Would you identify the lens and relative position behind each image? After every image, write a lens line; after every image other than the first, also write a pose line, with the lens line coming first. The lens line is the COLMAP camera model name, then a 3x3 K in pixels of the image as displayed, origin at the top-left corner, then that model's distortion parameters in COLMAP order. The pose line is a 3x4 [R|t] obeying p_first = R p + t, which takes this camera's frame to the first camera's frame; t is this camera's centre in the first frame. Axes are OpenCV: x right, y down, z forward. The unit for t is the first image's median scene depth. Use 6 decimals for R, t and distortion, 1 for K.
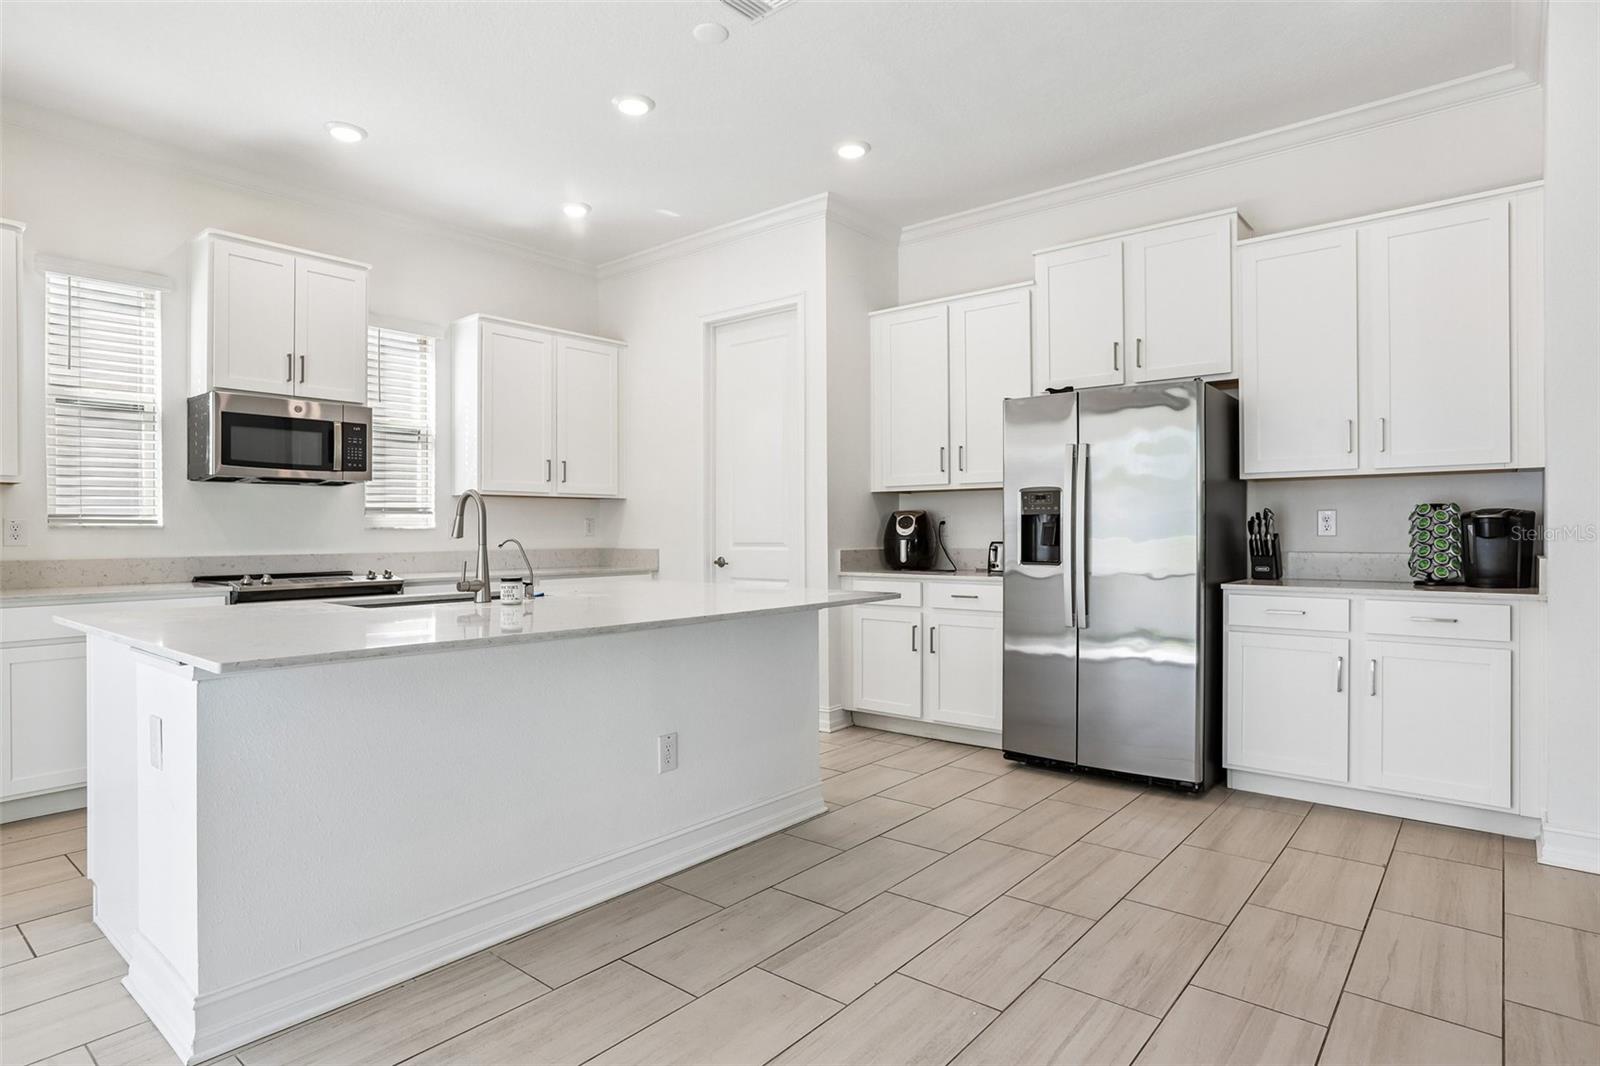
lens RADIAL K [[850.0, 0, 800.0], [0, 850.0, 533.0], [0, 0, 1]] dist [0.000709, 0.000154]
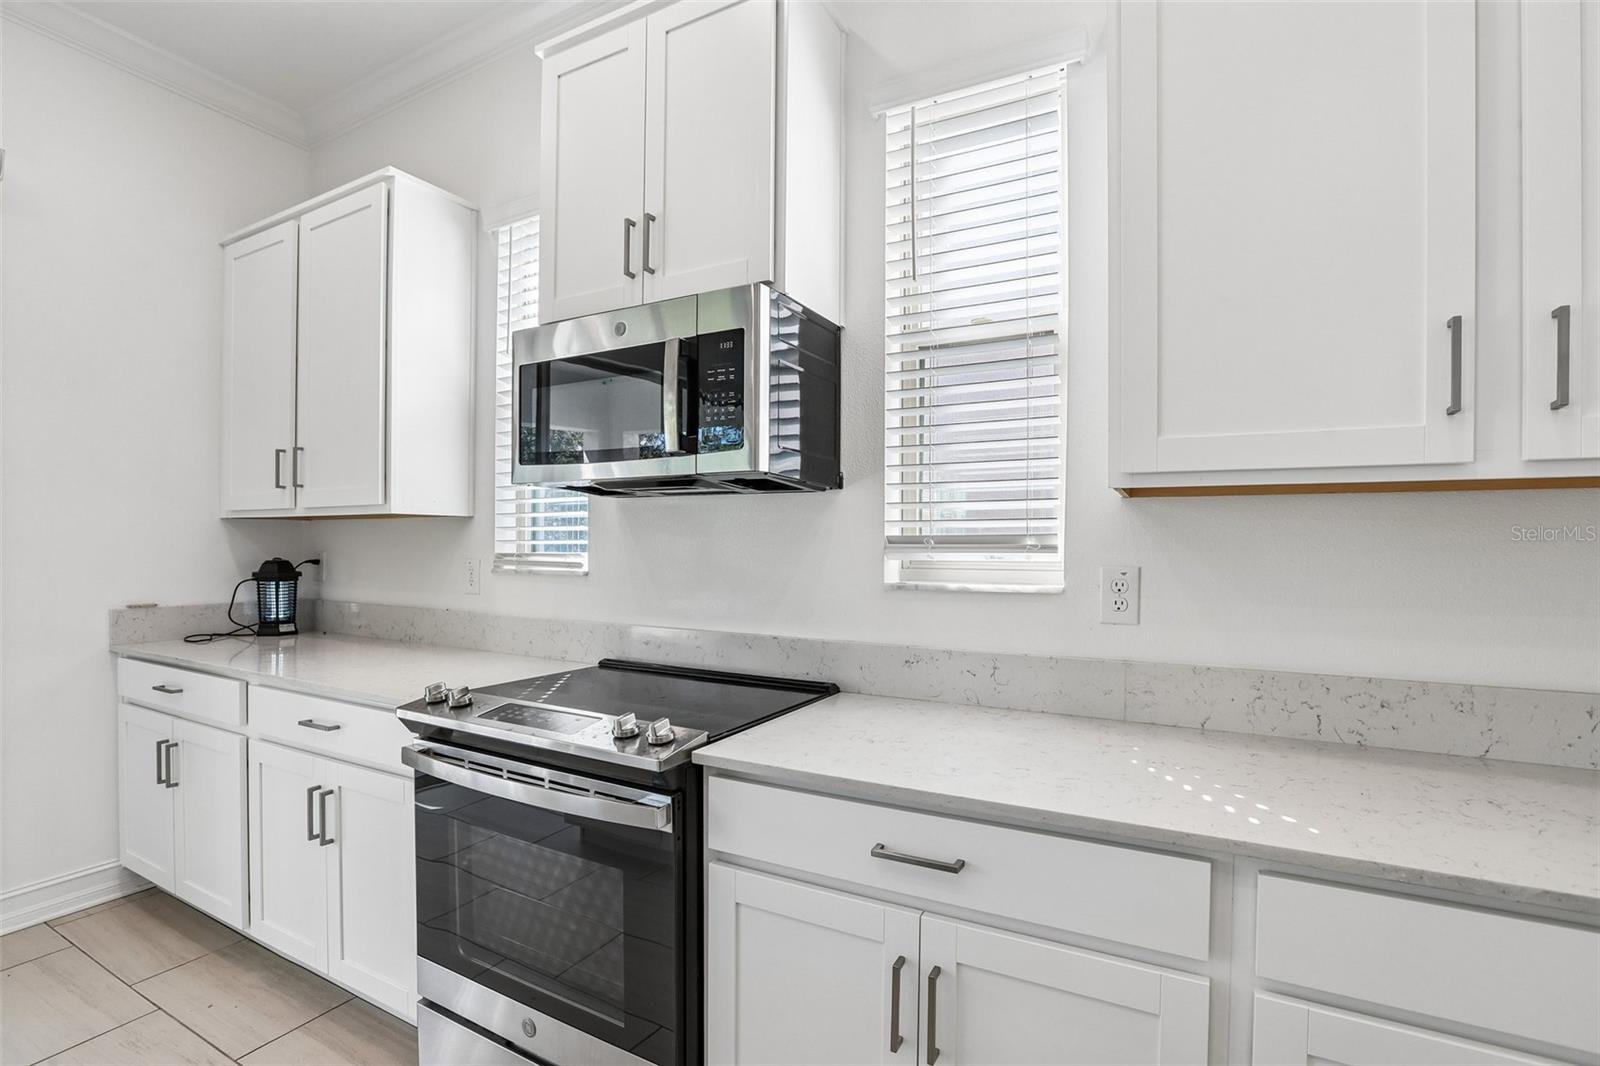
lens RADIAL K [[741.6, 0, 800.0], [0, 741.6, 533.0], [0, 0, 1]] dist [-0.014523, 0.000309]
pose [[0.200323, -0.011609, -0.979661, -0.149503], [-0.011869, 0.999828, -0.014275, -0.025284], [0.979658, 0.014488, 0.200151, 0.854867]]
